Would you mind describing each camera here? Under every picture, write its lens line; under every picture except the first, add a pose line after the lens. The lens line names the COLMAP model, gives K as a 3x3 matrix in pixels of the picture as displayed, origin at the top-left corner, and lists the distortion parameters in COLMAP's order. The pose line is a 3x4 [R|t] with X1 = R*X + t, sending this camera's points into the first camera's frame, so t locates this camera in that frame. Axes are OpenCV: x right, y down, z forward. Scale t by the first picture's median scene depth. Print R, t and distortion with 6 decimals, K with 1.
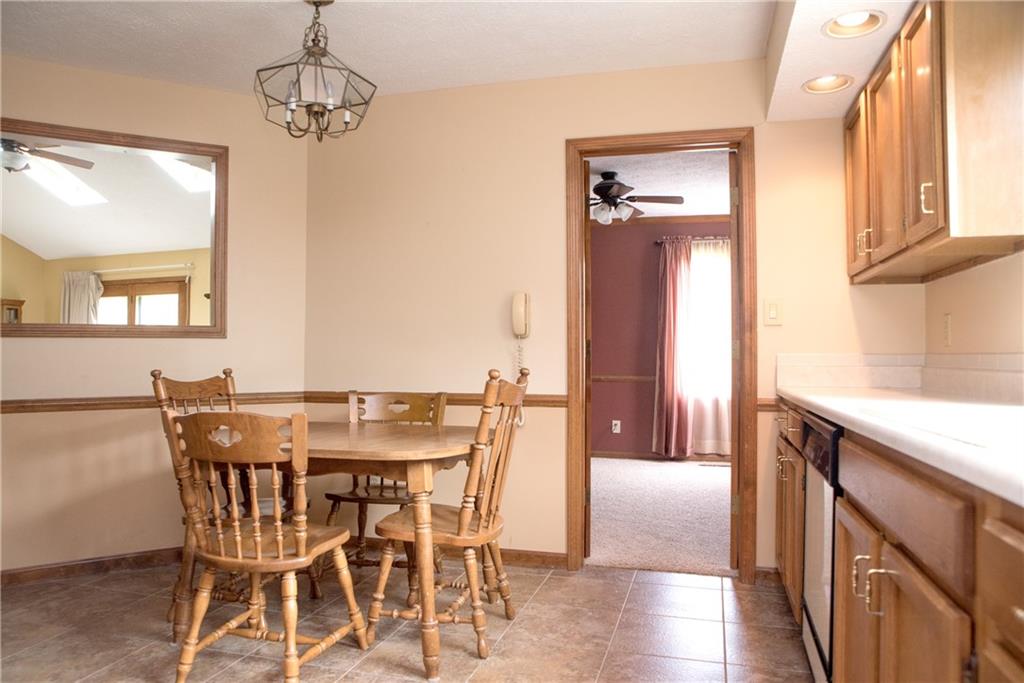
lens RADIAL K [[702.0, 0, 498.3], [0, 702.0, 341.9], [0, 0, 1]] dist [-0.111193, 0.078612]
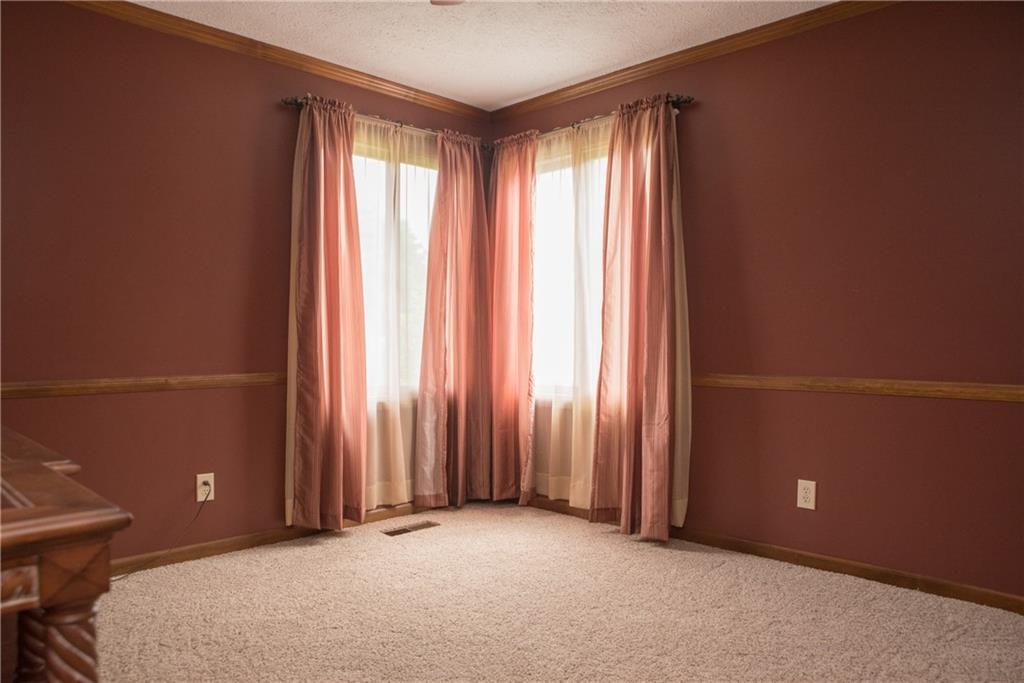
lens RADIAL K [[702.0, 0, 512.0], [0, 702.0, 345.3], [0, 0, 1]] dist [-0.111193, 0.078612]
pose [[0.475223, -0.015806, 0.879723, -0.172706], [-0.023679, 0.999247, 0.030745, 0.014735], [-0.879547, -0.035442, 0.474491, 0.838745]]
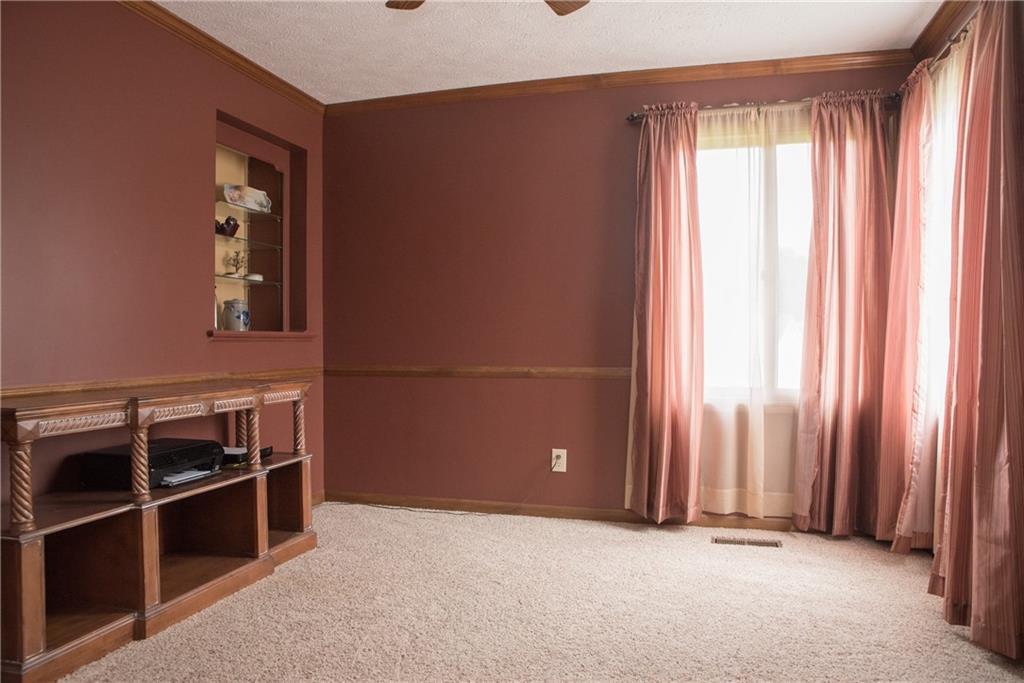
lens RADIAL K [[702.0, 0, 510.2], [0, 702.0, 341.9], [0, 0, 1]] dist [-0.111193, 0.078612]
pose [[0.999806, -0.006400, 0.018632, 0.164947], [0.005723, 0.999330, 0.036143, 0.012346], [-0.018850, -0.036030, 0.999173, 0.623903]]
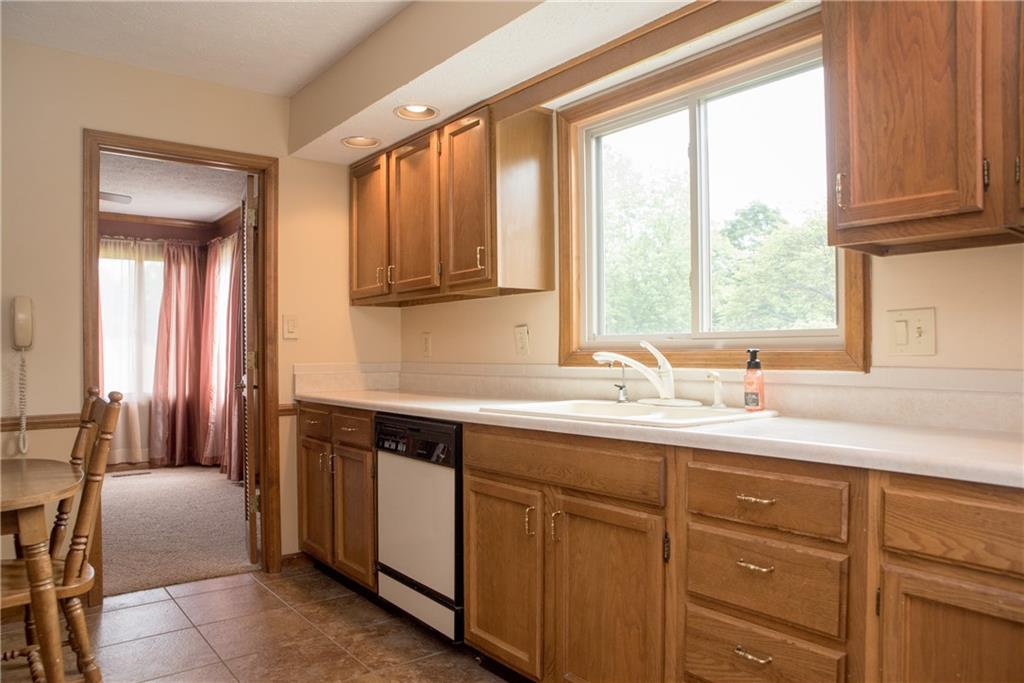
lens RADIAL K [[702.0, 0, 492.8], [0, 702.0, 341.4], [0, 0, 1]] dist [-0.111193, 0.078612]
pose [[0.601942, 0.004430, 0.798528, -0.178158], [-0.005762, 0.999983, -0.001205, -0.011450], [-0.798519, -0.003876, 0.601957, 0.032036]]
